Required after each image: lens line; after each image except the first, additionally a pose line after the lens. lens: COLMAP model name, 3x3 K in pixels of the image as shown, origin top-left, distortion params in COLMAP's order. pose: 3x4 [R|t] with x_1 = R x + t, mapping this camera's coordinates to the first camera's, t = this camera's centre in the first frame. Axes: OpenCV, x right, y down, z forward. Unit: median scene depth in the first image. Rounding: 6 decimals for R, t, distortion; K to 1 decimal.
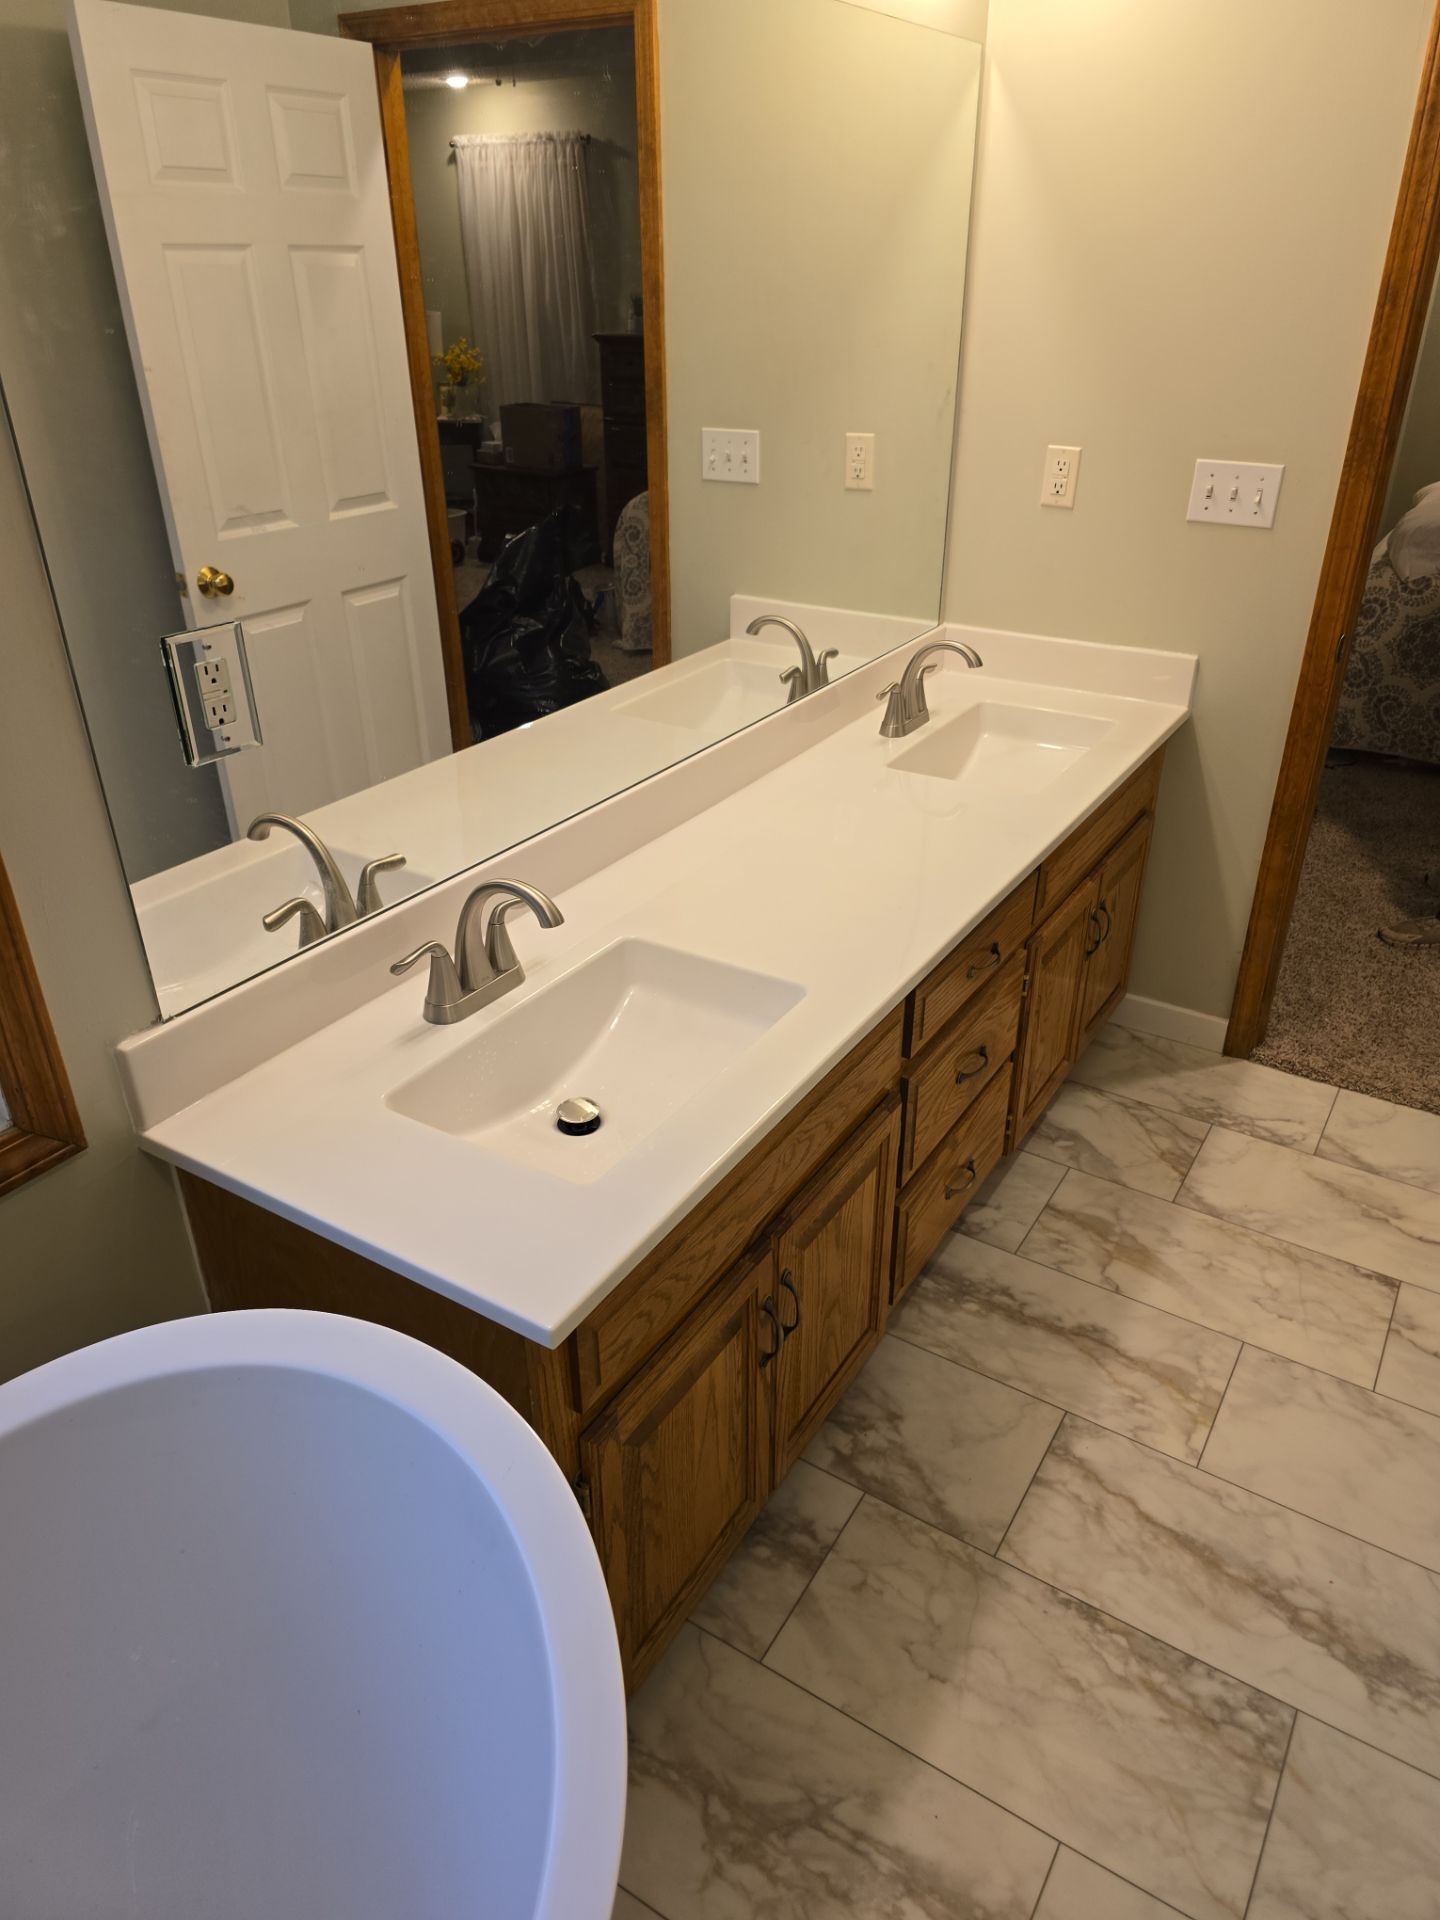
lens RADIAL K [[1286.4, 0, 738.7], [0, 1286.4, 953.1], [0, 0, 1]] dist [0.056848, -0.054099]
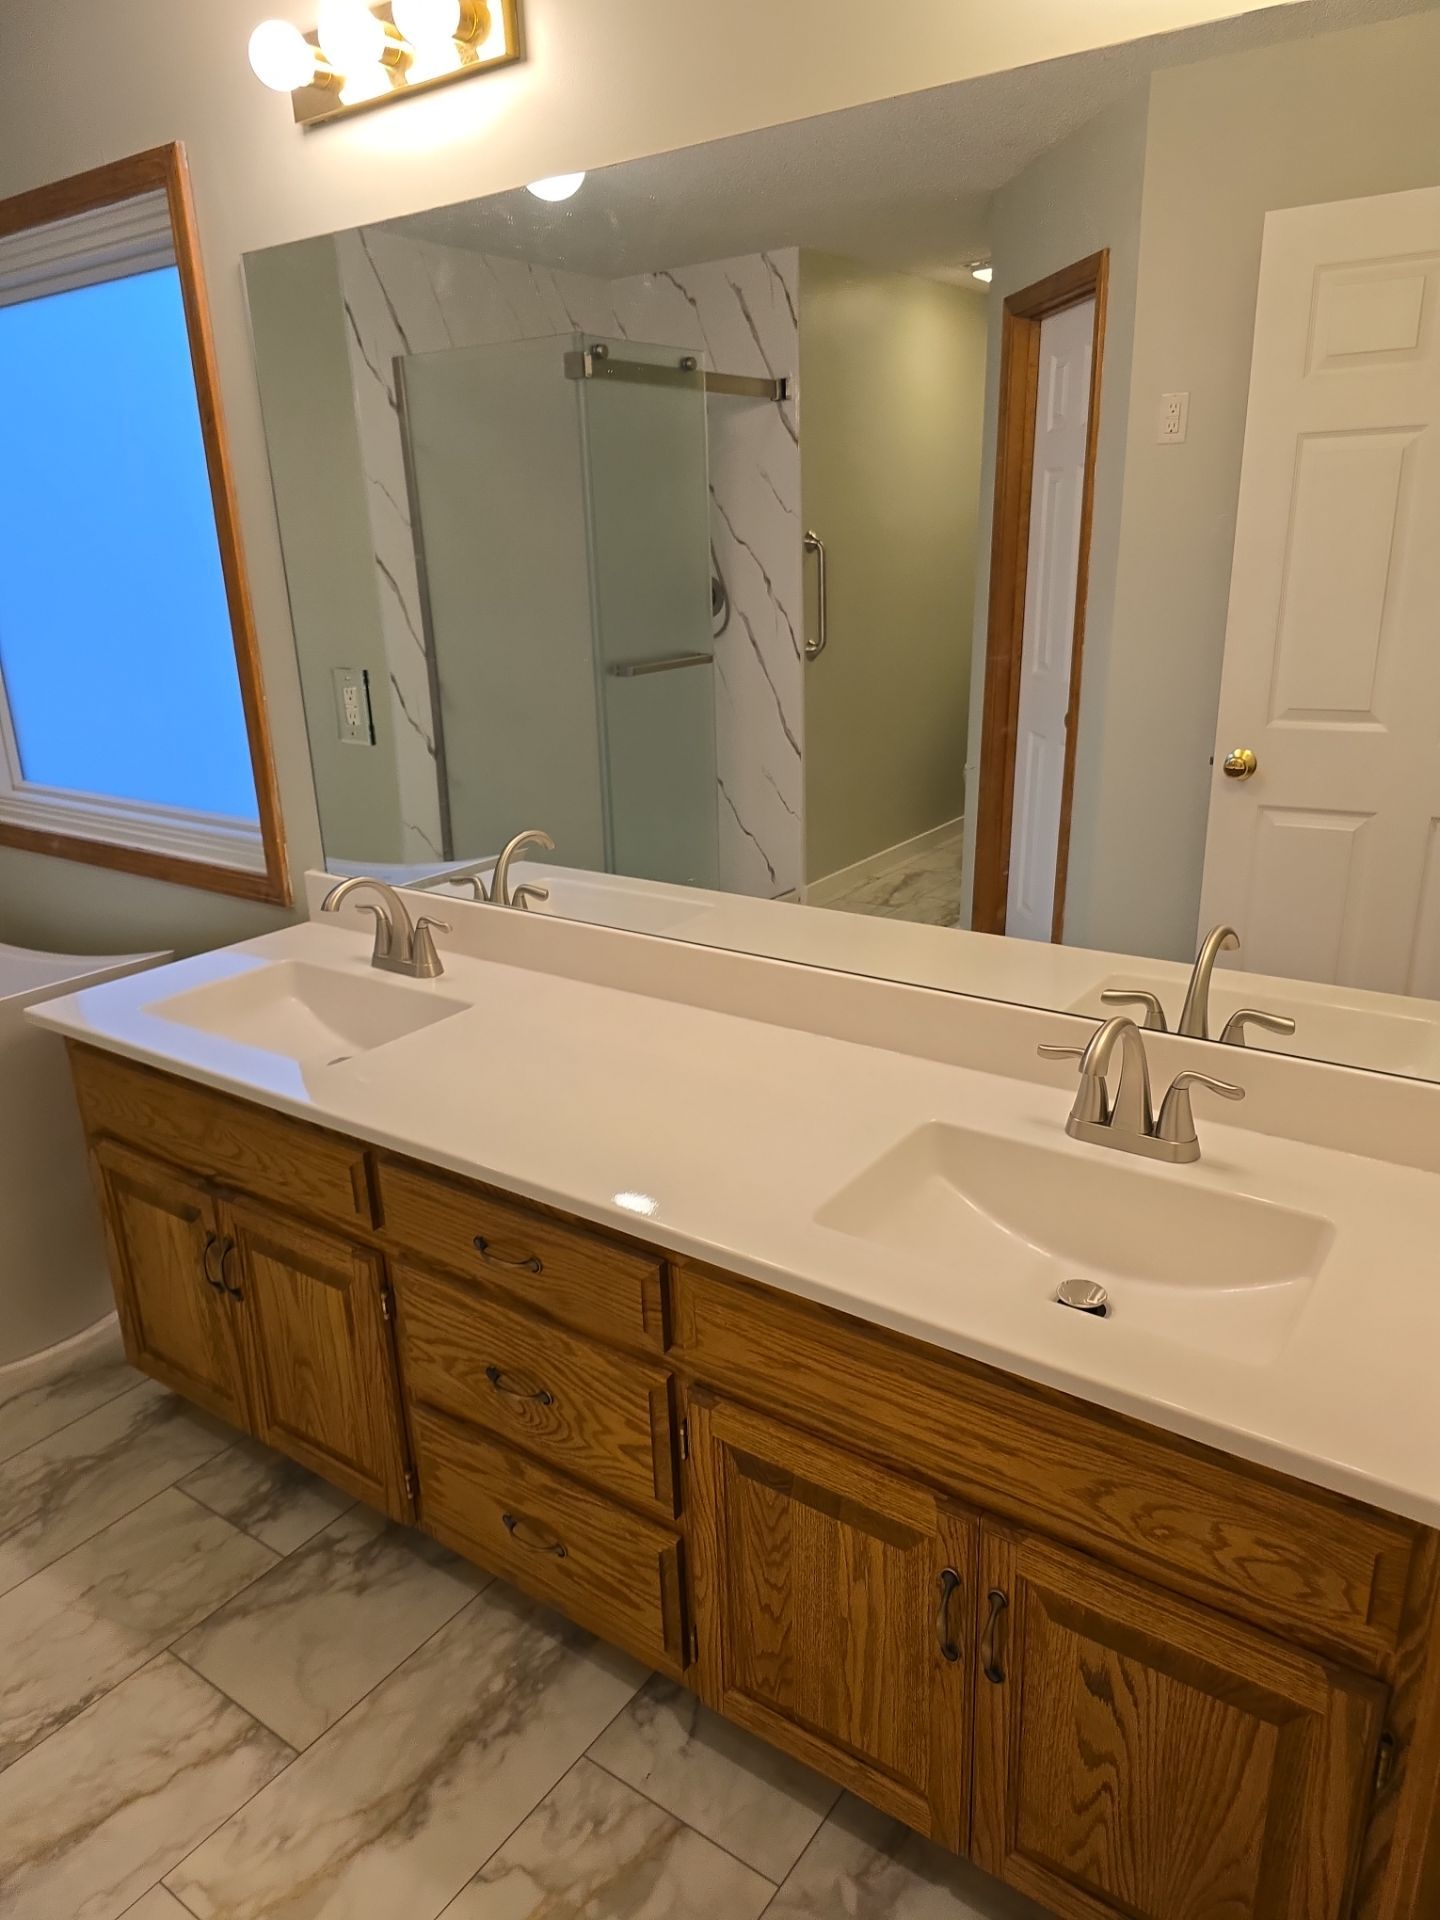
lens RADIAL K [[1289.6, 0, 734.9], [0, 1289.6, 952.8], [0, 0, 1]] dist [0.055078, -0.043820]
pose [[-0.062812, 0.314073, -0.947319, 0.872700], [-0.434726, 0.845804, 0.309241, -0.458176], [0.898370, 0.431248, 0.083409, 0.969520]]
